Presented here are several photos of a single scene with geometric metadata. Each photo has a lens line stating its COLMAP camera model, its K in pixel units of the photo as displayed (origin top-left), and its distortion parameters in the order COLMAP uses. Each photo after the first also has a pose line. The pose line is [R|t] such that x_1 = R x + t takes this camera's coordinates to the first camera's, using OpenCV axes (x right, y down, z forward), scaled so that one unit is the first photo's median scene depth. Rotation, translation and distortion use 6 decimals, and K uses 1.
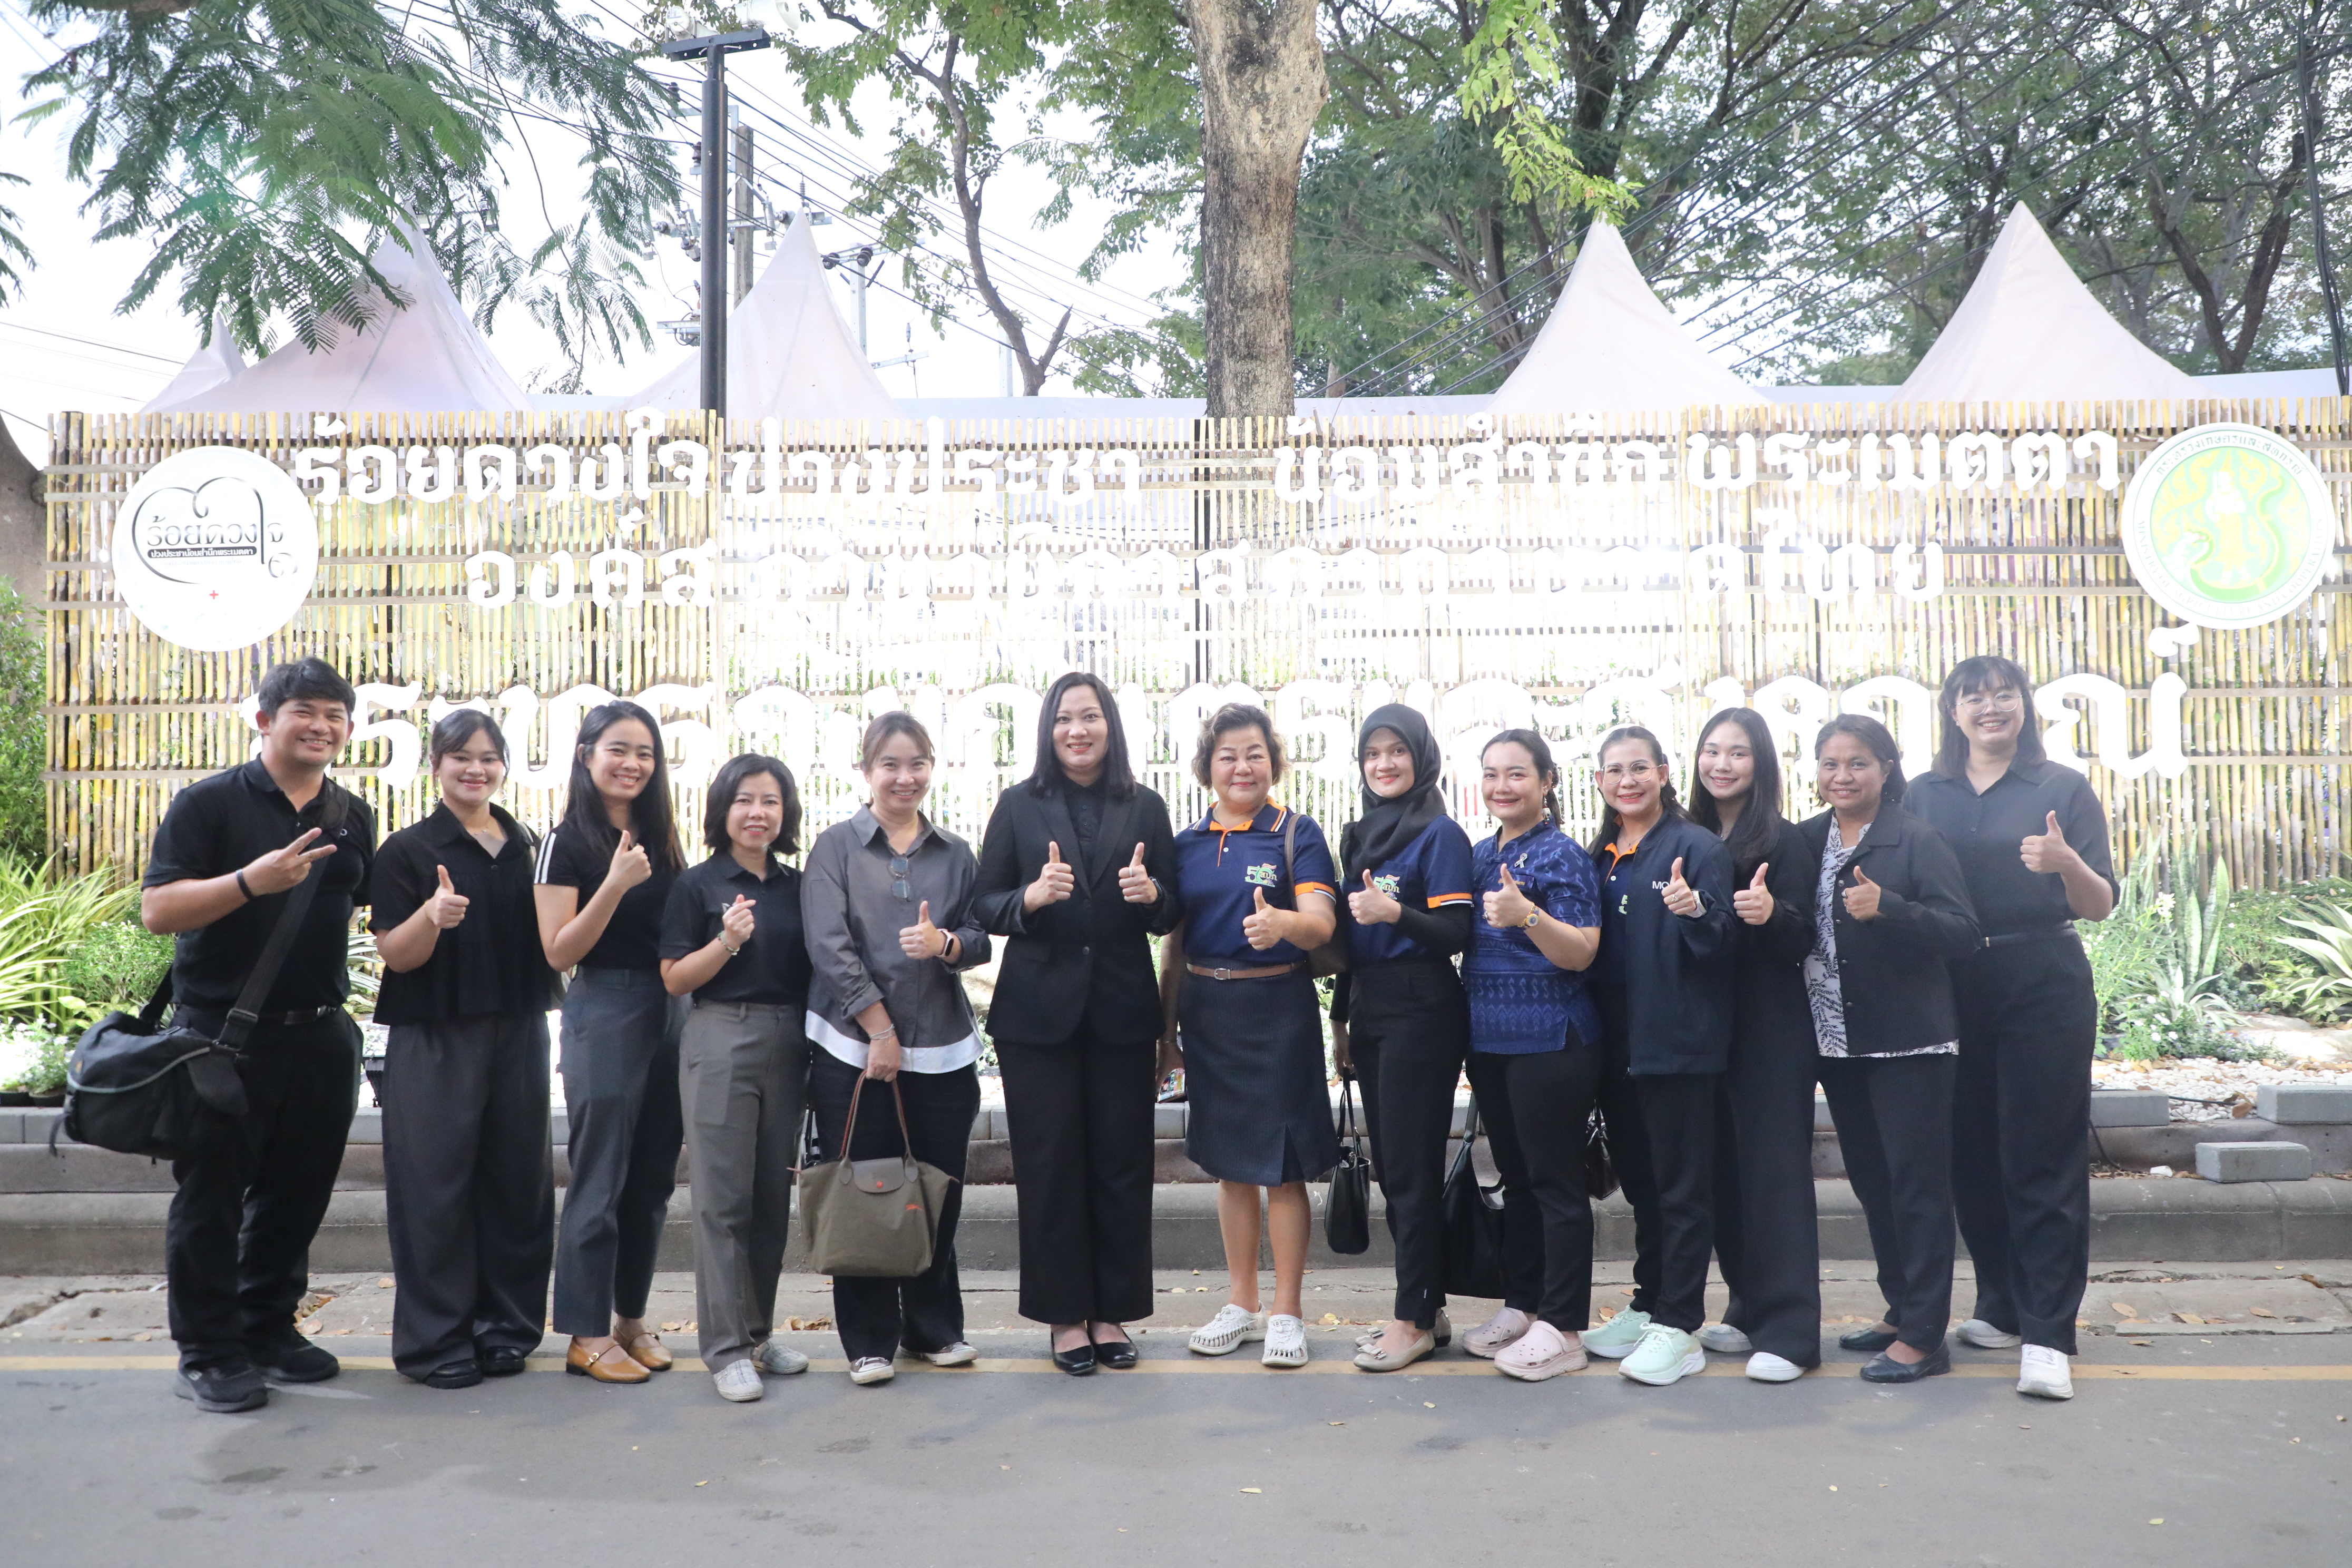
lens RADIAL K [[1842.7, 0, 1176.0], [0, 1842.7, 784.0], [0, 0, 1]] dist [0.002381, 0.000143]
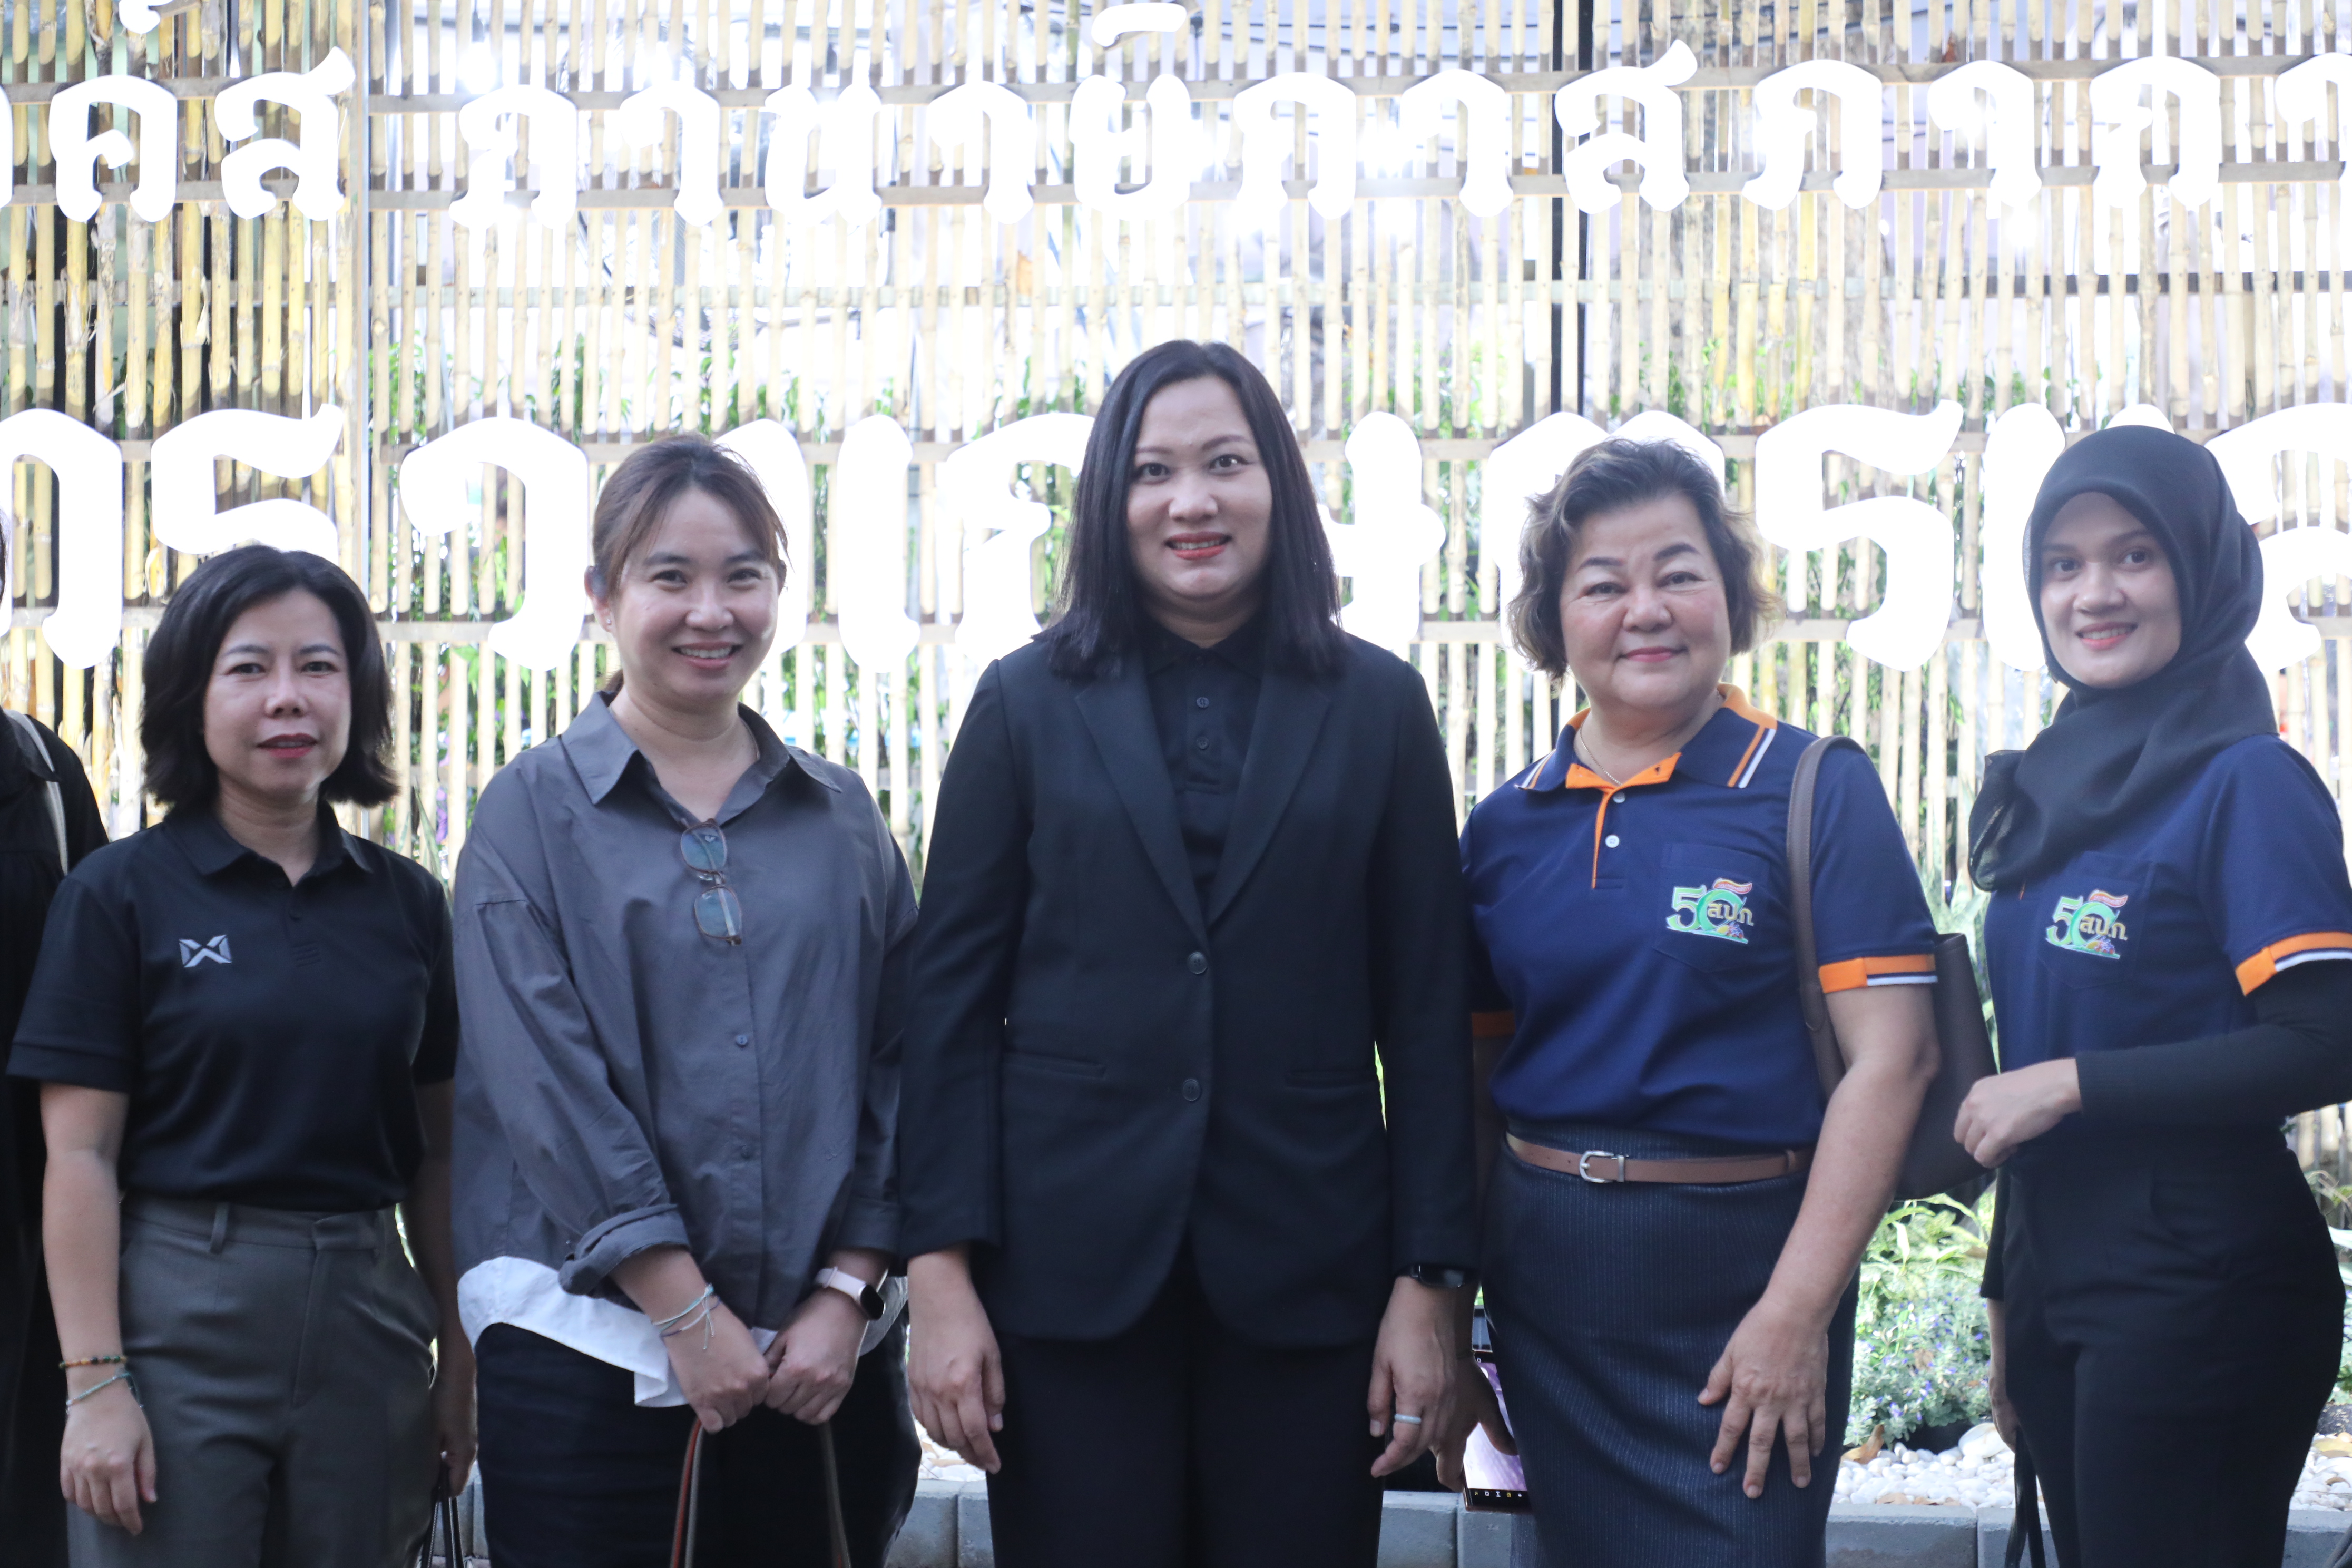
lens RADIAL K [[3917.0, 0, 1176.0], [0, 3917.0, 784.0], [0, 0, 1]] dist [-0.007692, 0.079386]
pose [[0.993946, 0.015524, -0.108768, 0.023700], [-0.014418, 0.999836, 0.010947, 0.015285], [0.108920, -0.009313, 0.994007, 0.173543]]
